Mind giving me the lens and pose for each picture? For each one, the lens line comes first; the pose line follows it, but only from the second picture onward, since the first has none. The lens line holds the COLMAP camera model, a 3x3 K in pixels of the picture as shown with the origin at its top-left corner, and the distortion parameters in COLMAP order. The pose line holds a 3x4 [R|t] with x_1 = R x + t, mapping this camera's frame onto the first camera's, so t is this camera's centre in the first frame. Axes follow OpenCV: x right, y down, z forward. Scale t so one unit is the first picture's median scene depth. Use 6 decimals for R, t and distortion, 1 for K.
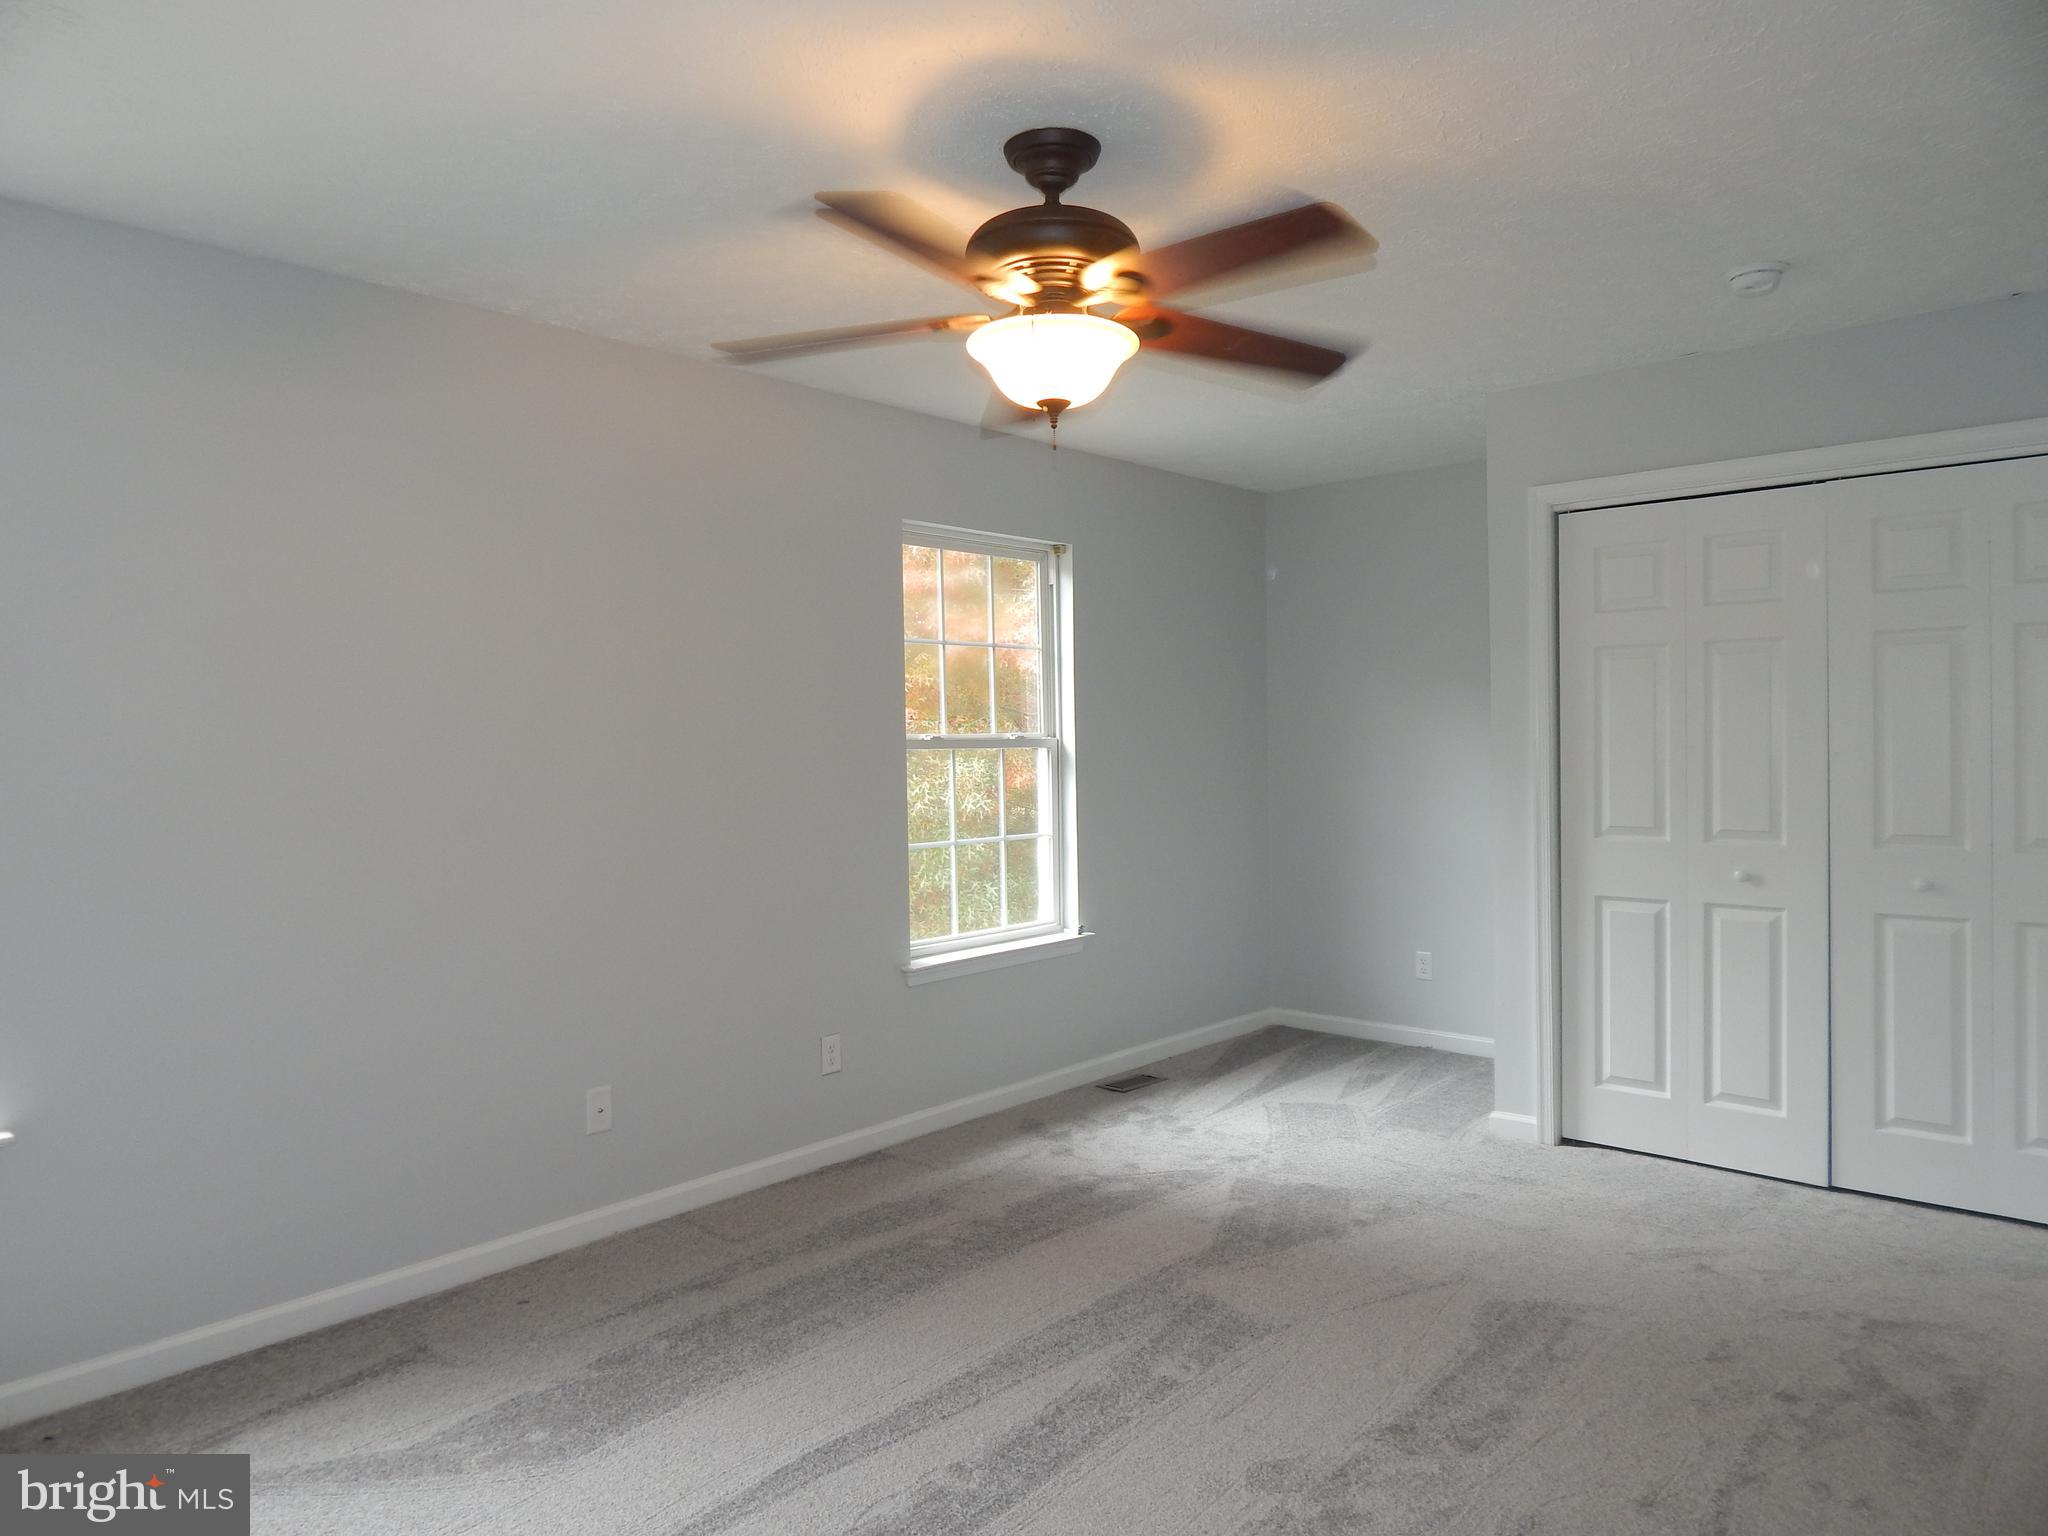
lens RADIAL K [[1353.0, 0, 1014.1], [0, 1353.0, 765.8], [0, 0, 1]] dist [0.014834, -0.007786]
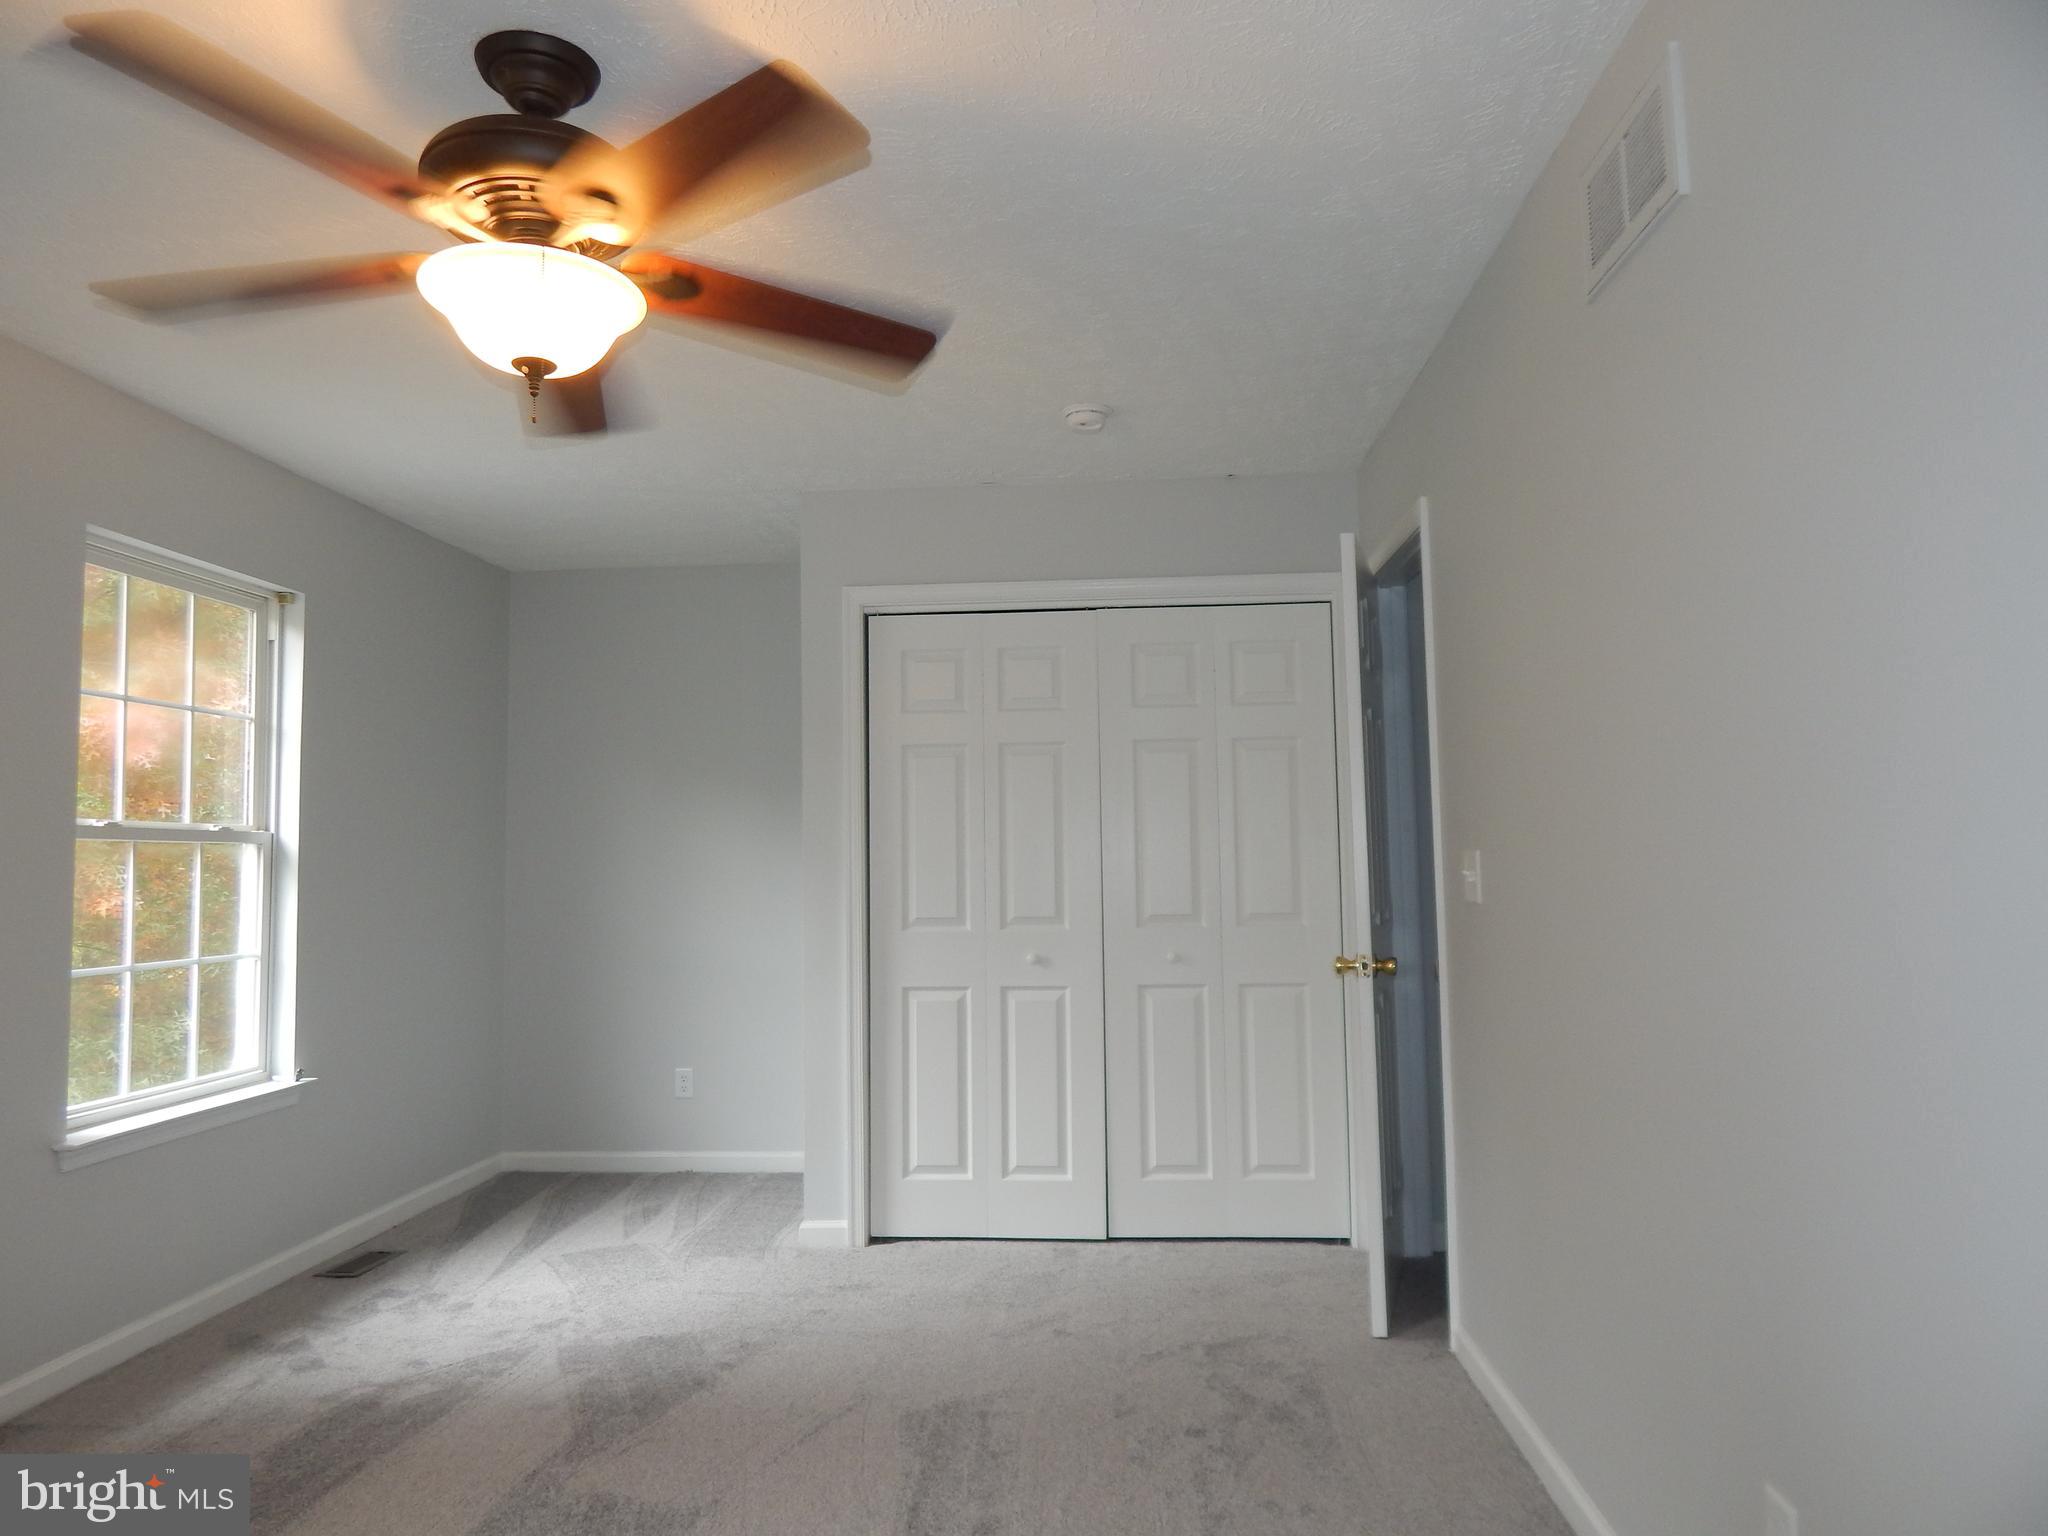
lens RADIAL K [[1353.0, 0, 1014.1], [0, 1353.0, 765.8], [0, 0, 1]] dist [0.014834, -0.007786]
pose [[0.793454, 0.048495, 0.606696, -0.132551], [0.013749, 0.995138, -0.097526, 0.030333], [-0.608475, 0.085724, 0.788929, 0.129705]]
